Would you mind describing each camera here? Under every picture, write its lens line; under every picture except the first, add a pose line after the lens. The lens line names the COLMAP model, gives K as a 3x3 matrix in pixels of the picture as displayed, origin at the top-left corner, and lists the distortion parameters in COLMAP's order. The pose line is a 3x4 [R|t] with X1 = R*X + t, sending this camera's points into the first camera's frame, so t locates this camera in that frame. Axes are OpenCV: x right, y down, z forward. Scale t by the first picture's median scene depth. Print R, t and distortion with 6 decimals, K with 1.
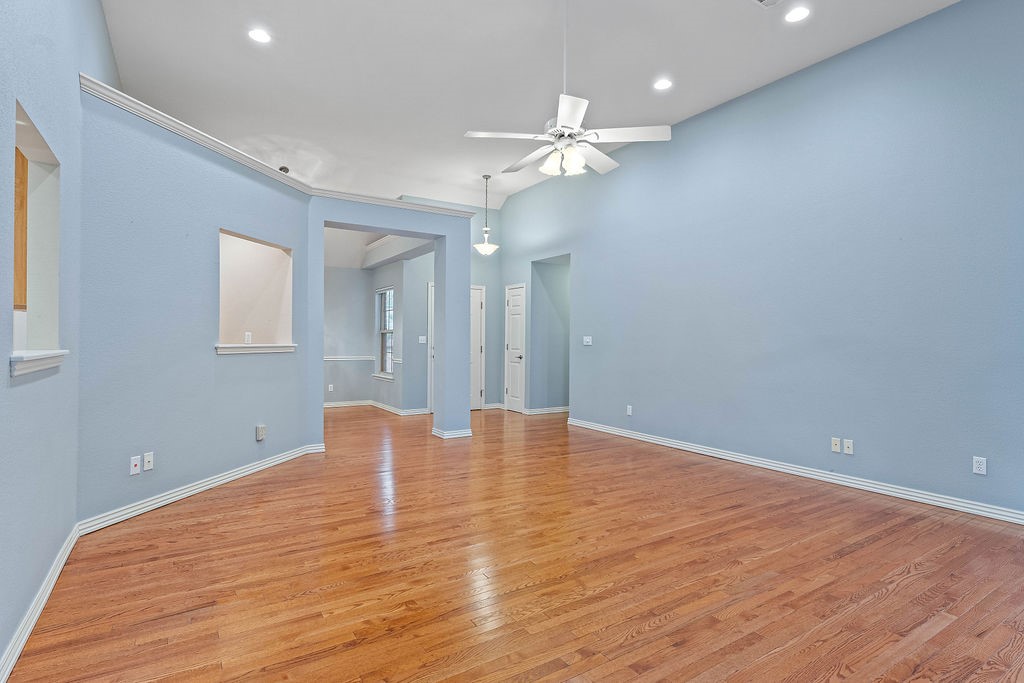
lens RADIAL K [[525.3, 0, 506.0], [0, 525.3, 337.4], [0, 0, 1]] dist [0.002078, 0.001101]
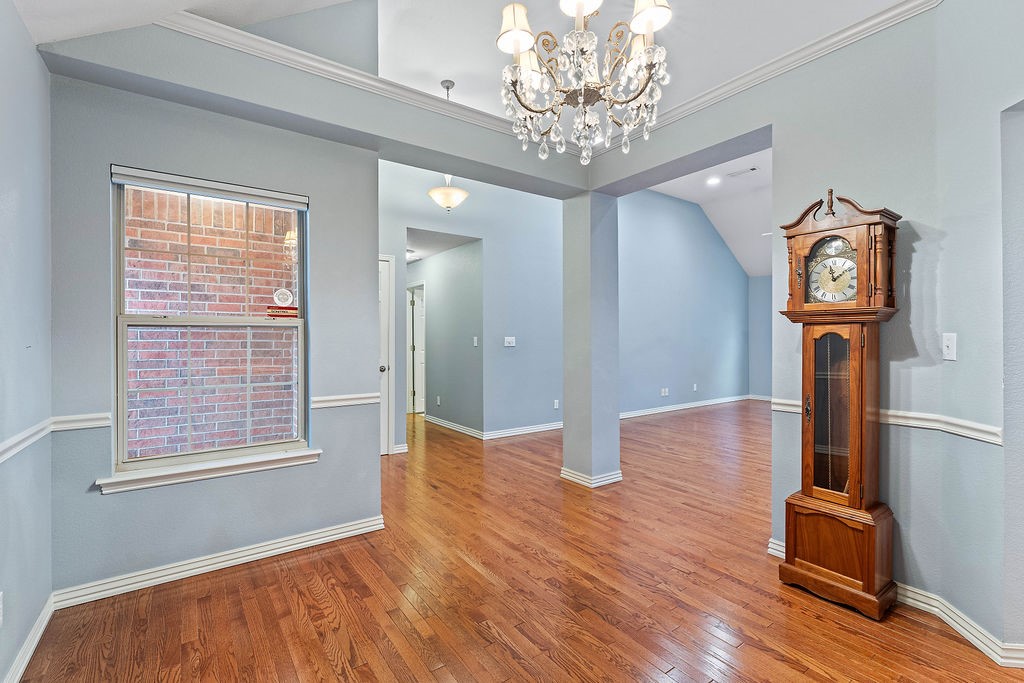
lens RADIAL K [[444.9, 0, 510.1], [0, 444.9, 342.7], [0, 0, 1]] dist [-0.006155, -0.000377]
pose [[-0.074110, -0.012301, 0.997174, -1.137523], [-0.005147, 0.999915, 0.011953, 0.000740], [-0.997237, -0.004247, -0.074167, 1.946235]]
